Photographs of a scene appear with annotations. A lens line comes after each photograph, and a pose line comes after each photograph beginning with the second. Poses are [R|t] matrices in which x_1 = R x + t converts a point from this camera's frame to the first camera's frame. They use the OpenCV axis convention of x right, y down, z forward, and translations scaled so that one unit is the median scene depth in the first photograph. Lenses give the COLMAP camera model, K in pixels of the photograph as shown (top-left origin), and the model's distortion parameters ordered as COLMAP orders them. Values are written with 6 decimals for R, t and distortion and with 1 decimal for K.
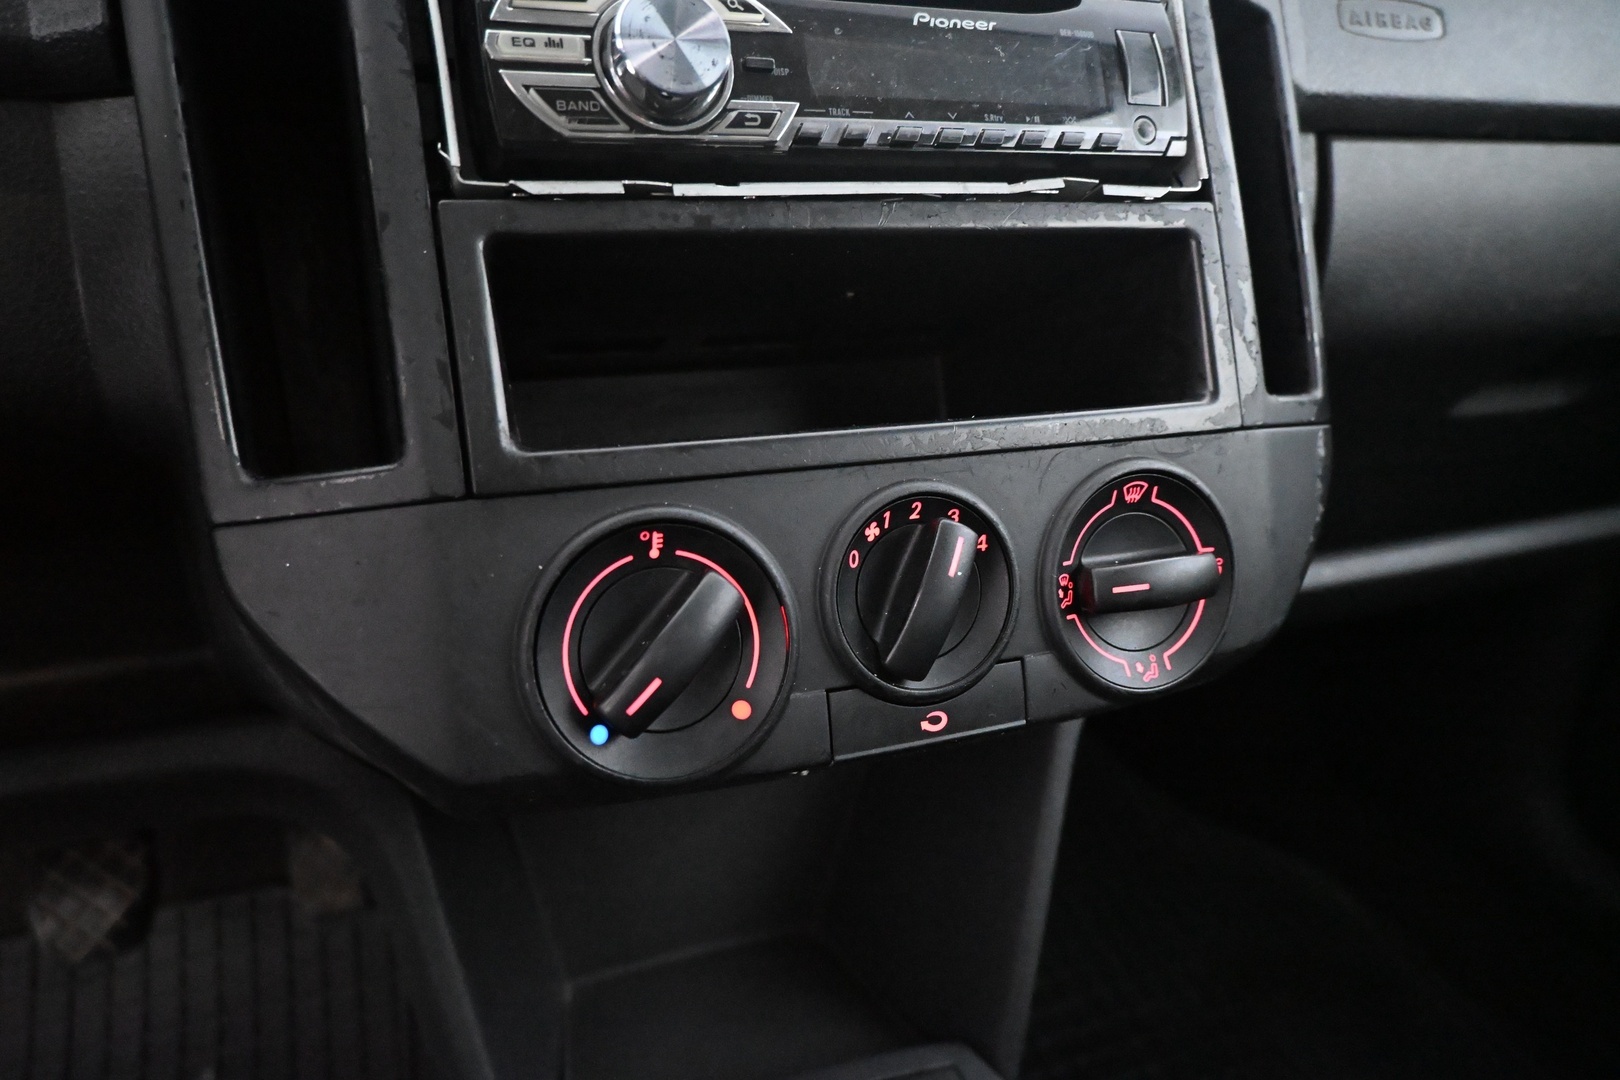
lens RADIAL K [[1106.1, 0, 810.0], [0, 1106.1, 540.0], [0, 0, 1]] dist [0.002935, 0.000074]
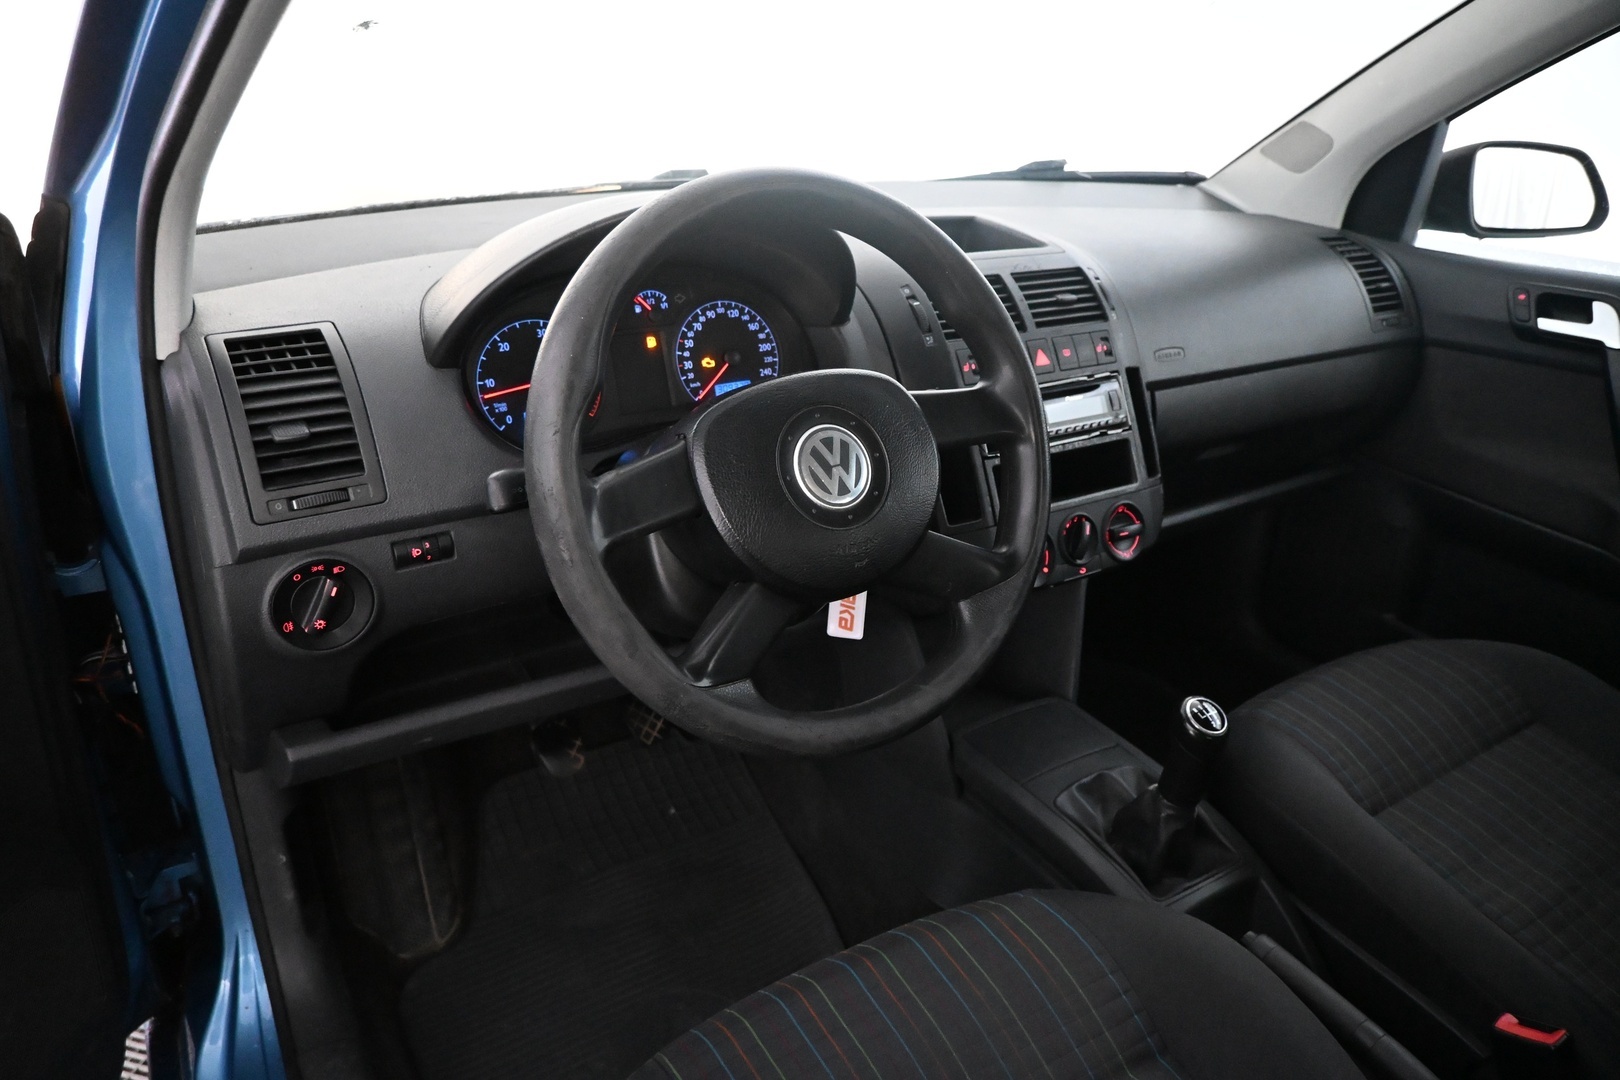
lens RADIAL K [[1223.3, 0, 810.0], [0, 1223.3, 540.0], [0, 0, 1]] dist [-0.081749, -0.000572]
pose [[0.978196, -0.086286, 0.188910, -1.605470], [0.081209, 0.996101, 0.034470, -0.172855], [-0.191147, -0.018377, 0.981389, -3.014592]]
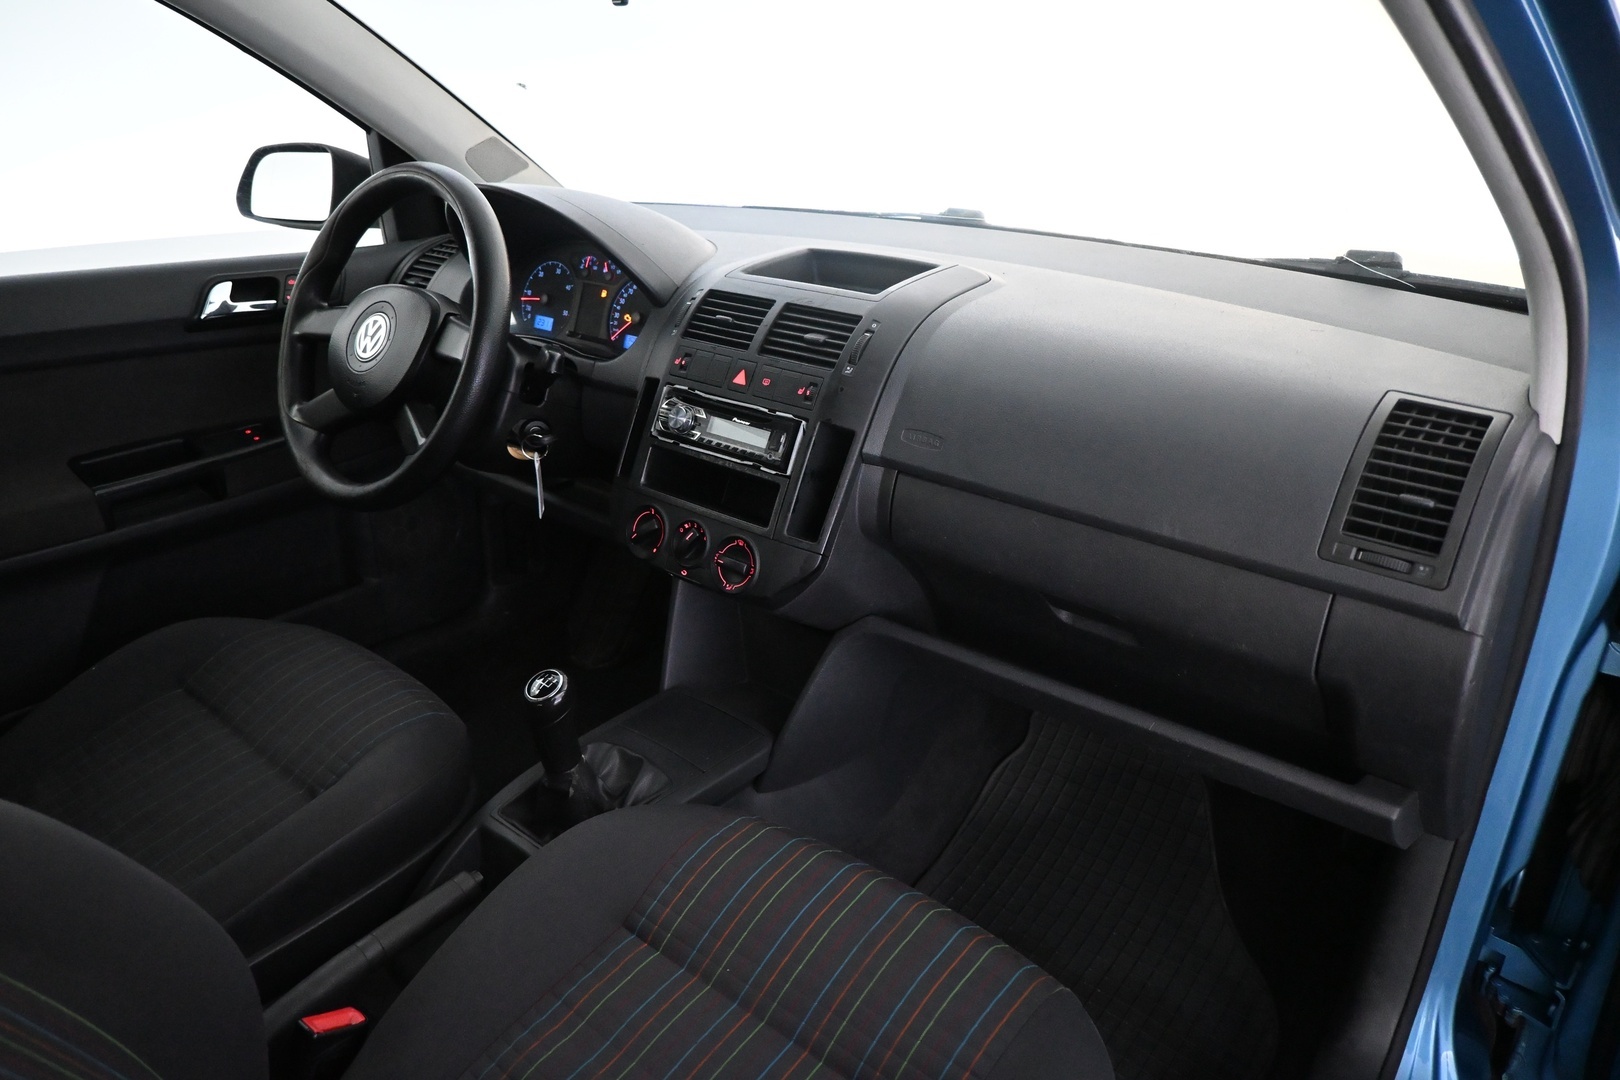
lens RADIAL K [[1106.1, 0, 810.0], [0, 1106.1, 540.0], [0, 0, 1]] dist [0.002935, 0.000074]
pose [[0.438449, 0.297830, -0.847974, 3.712169], [-0.325357, 0.932102, 0.159151, -0.753343], [0.837798, 0.206115, 0.505580, -0.749732]]
